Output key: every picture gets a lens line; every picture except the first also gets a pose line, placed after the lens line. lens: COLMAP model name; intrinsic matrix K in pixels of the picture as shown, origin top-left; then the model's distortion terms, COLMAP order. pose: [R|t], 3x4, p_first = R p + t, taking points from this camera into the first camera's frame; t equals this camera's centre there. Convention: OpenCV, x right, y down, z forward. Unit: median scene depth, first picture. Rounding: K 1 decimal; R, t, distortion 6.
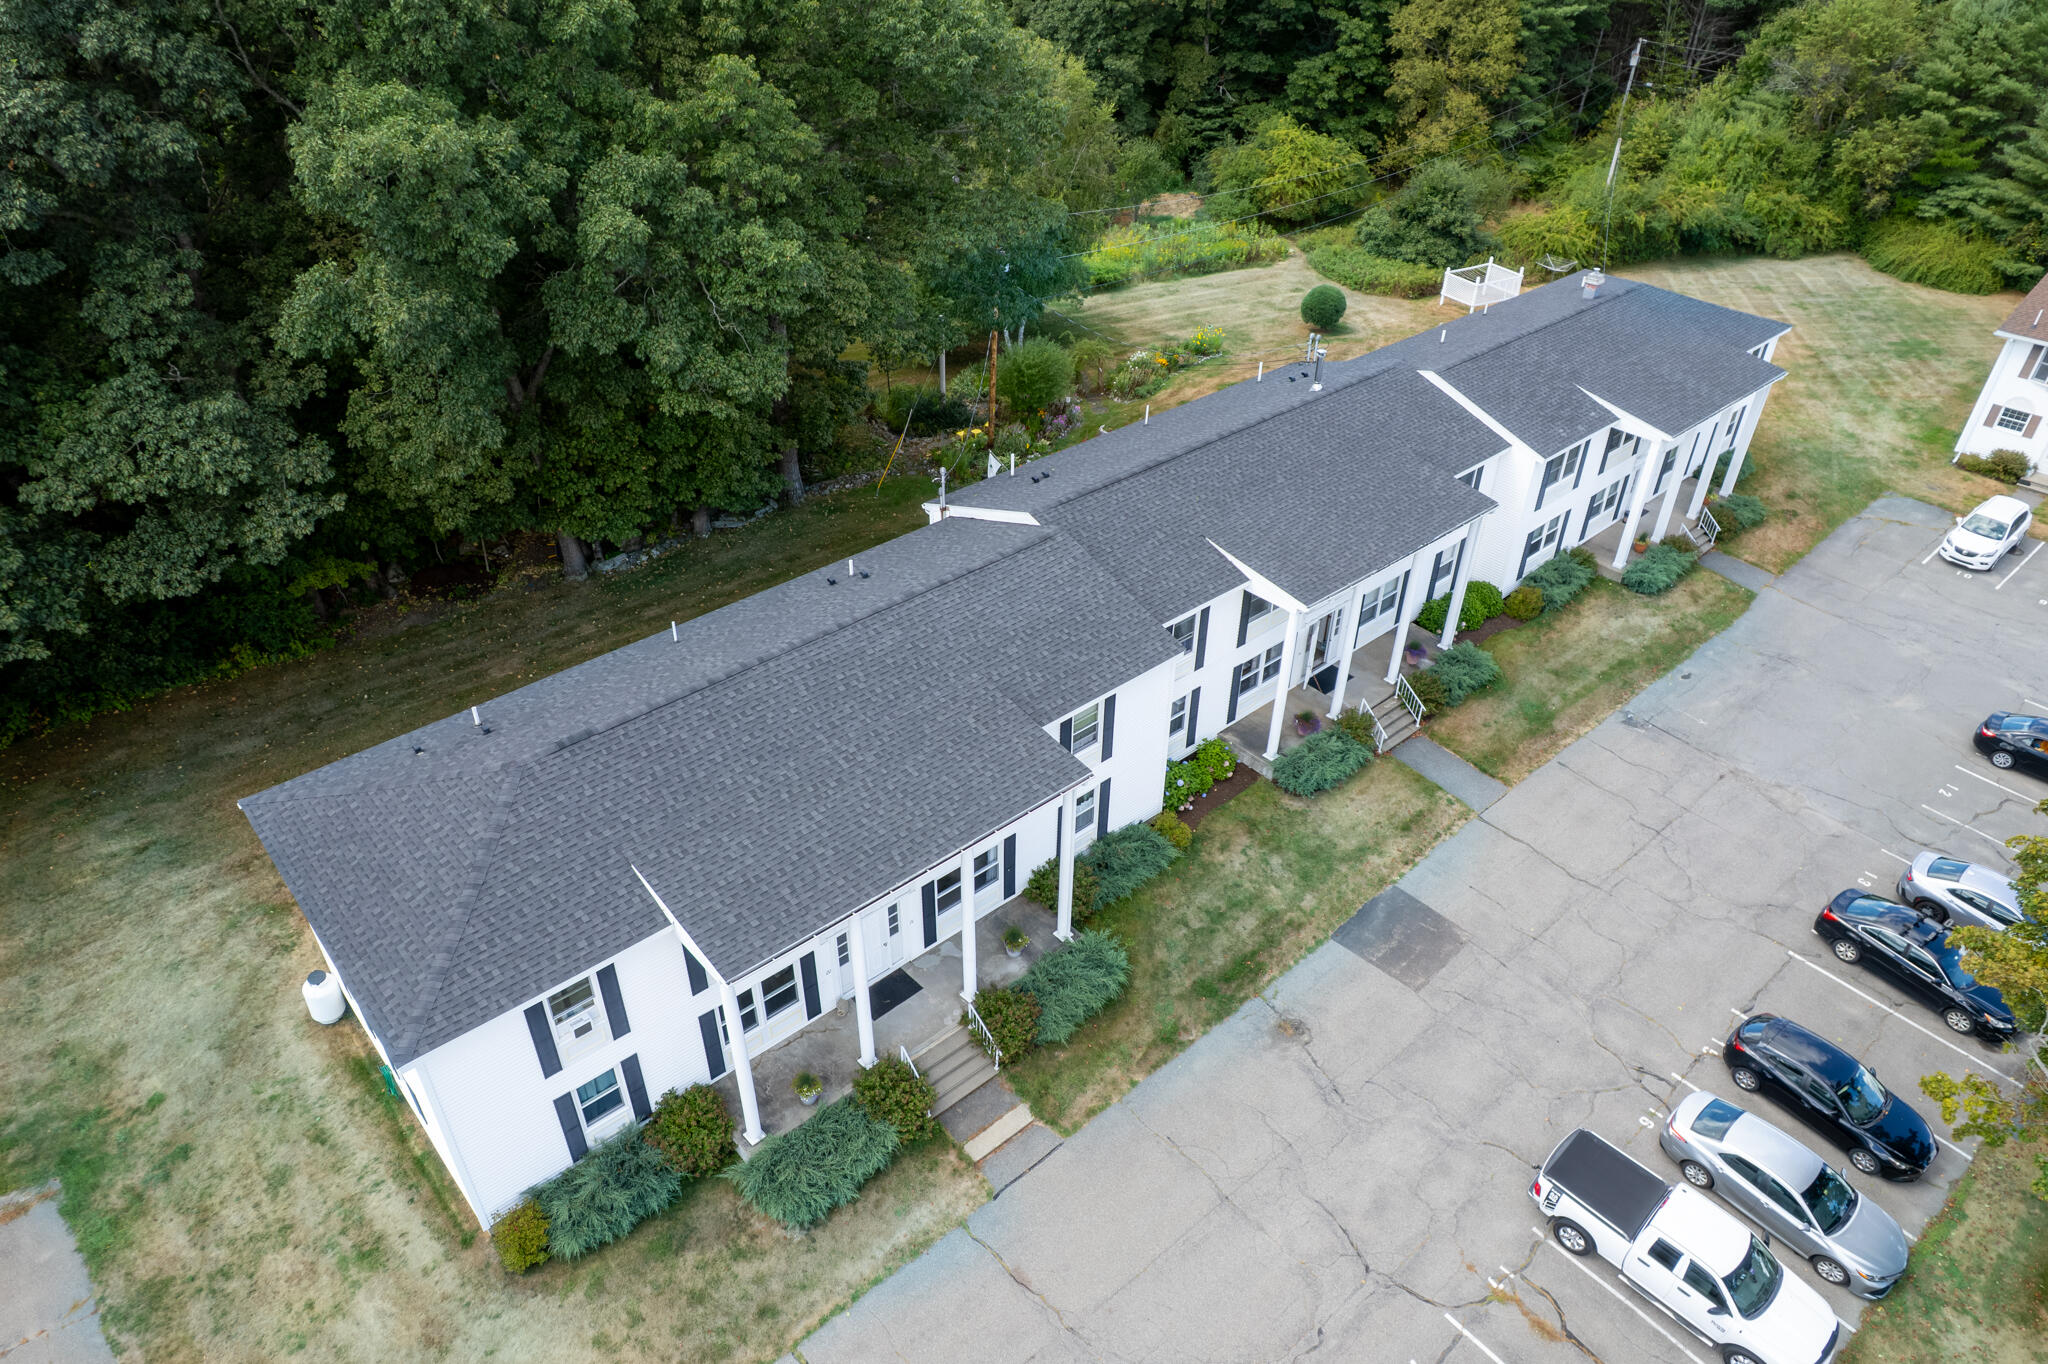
lens RADIAL K [[1313.4, 0, 1016.2], [0, 1313.4, 688.9], [0, 0, 1]] dist [-0.080397, 0.073261]
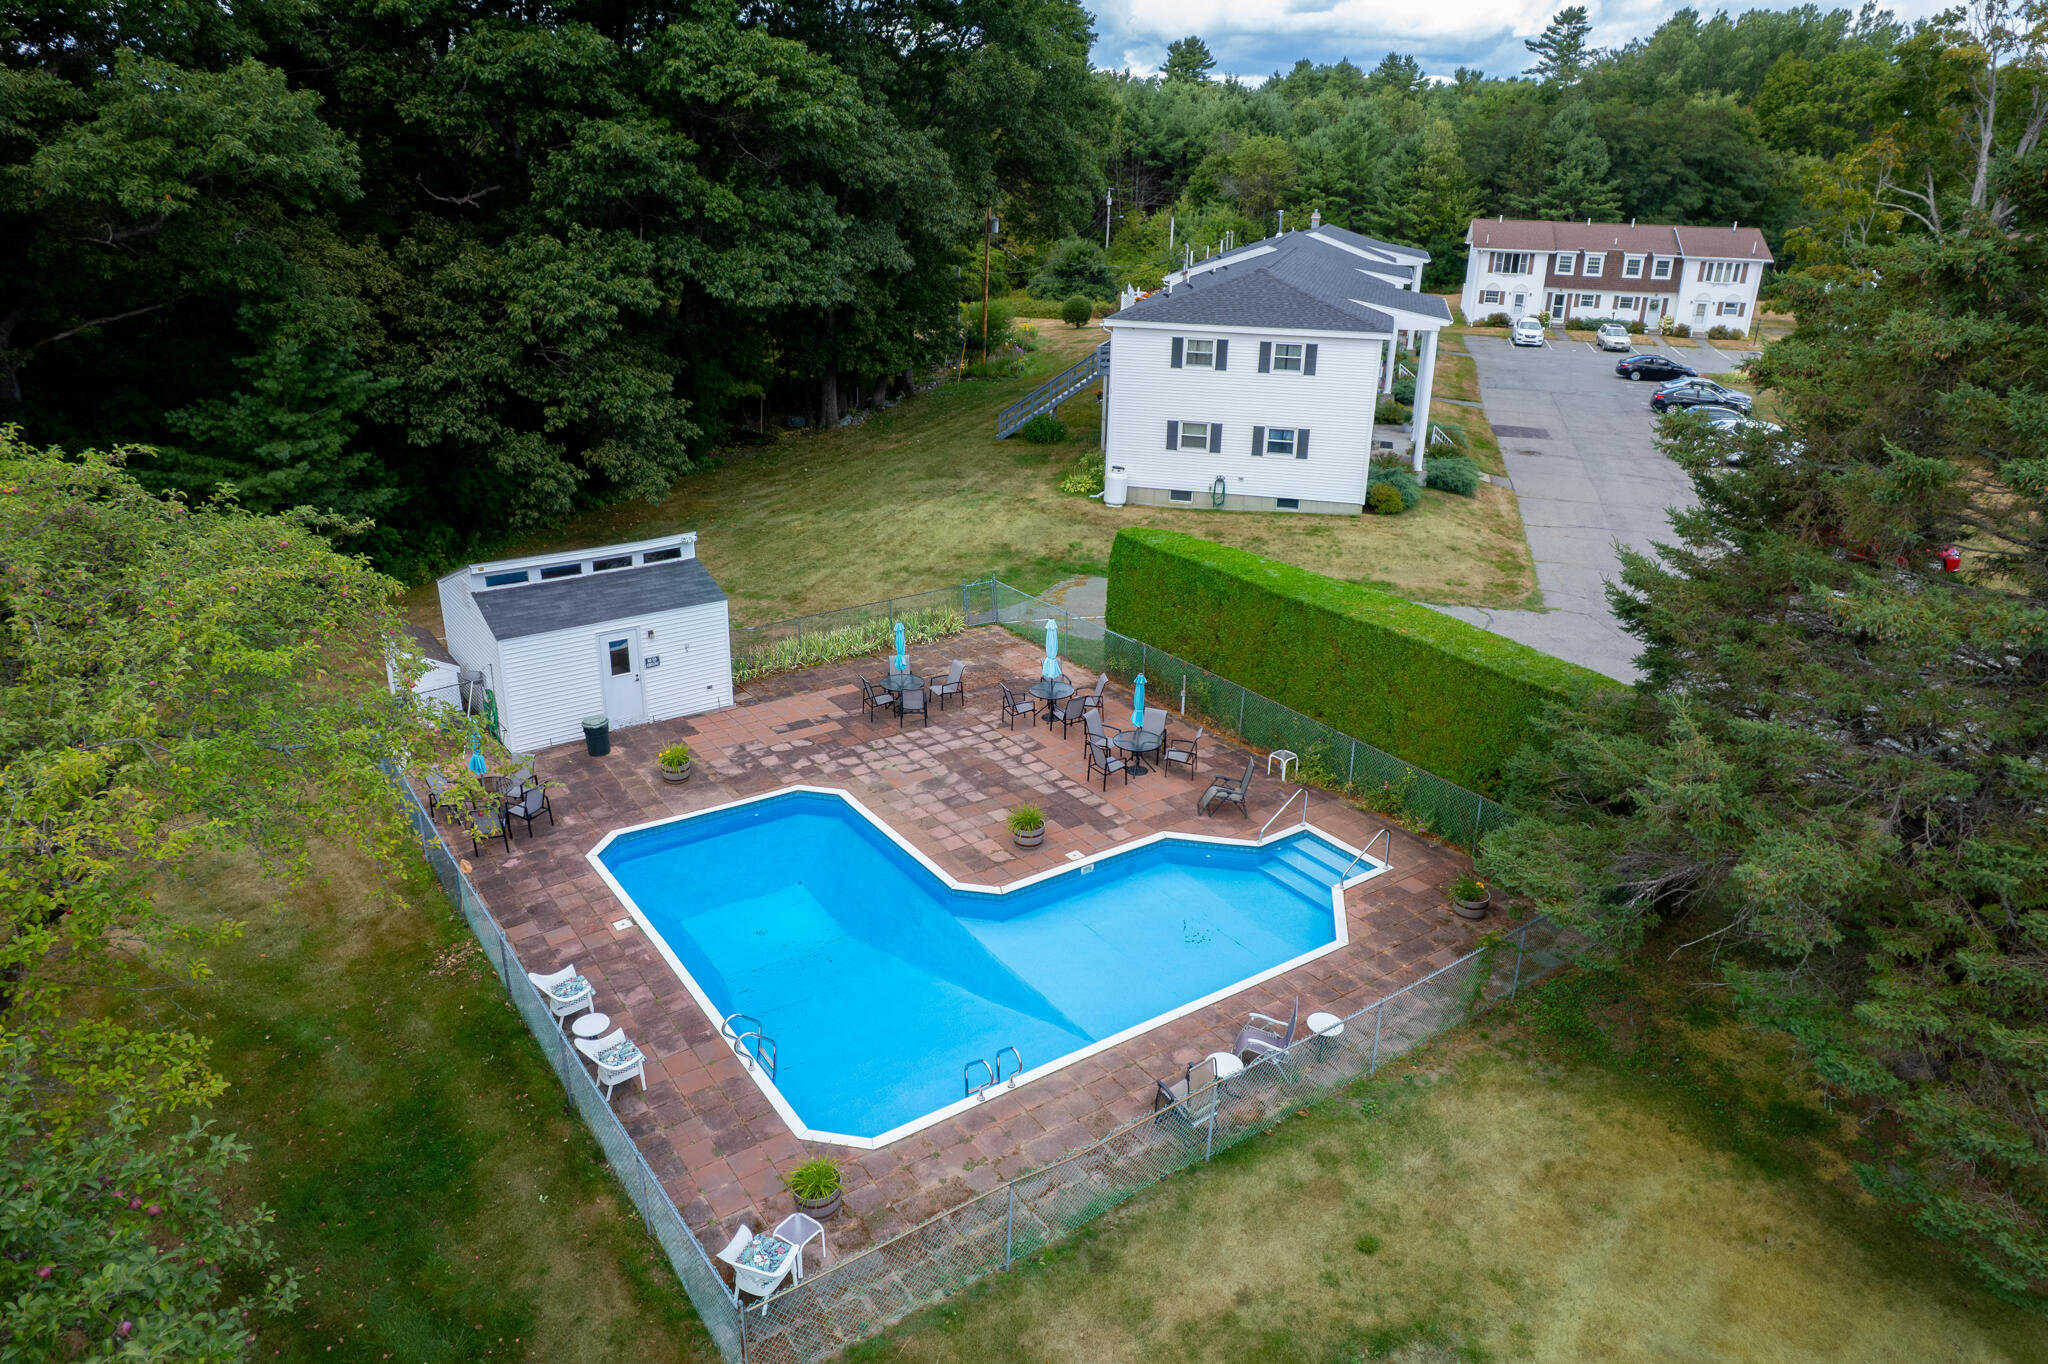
lens RADIAL K [[1313.4, 0, 1016.2], [0, 1313.4, 688.9], [0, 0, 1]] dist [-0.080397, 0.073261]
pose [[0.836821, -0.201281, 0.509133, -1.196413], [0.312760, 0.939033, -0.142820, 0.525575], [-0.449346, 0.278752, 0.848756, -0.114278]]
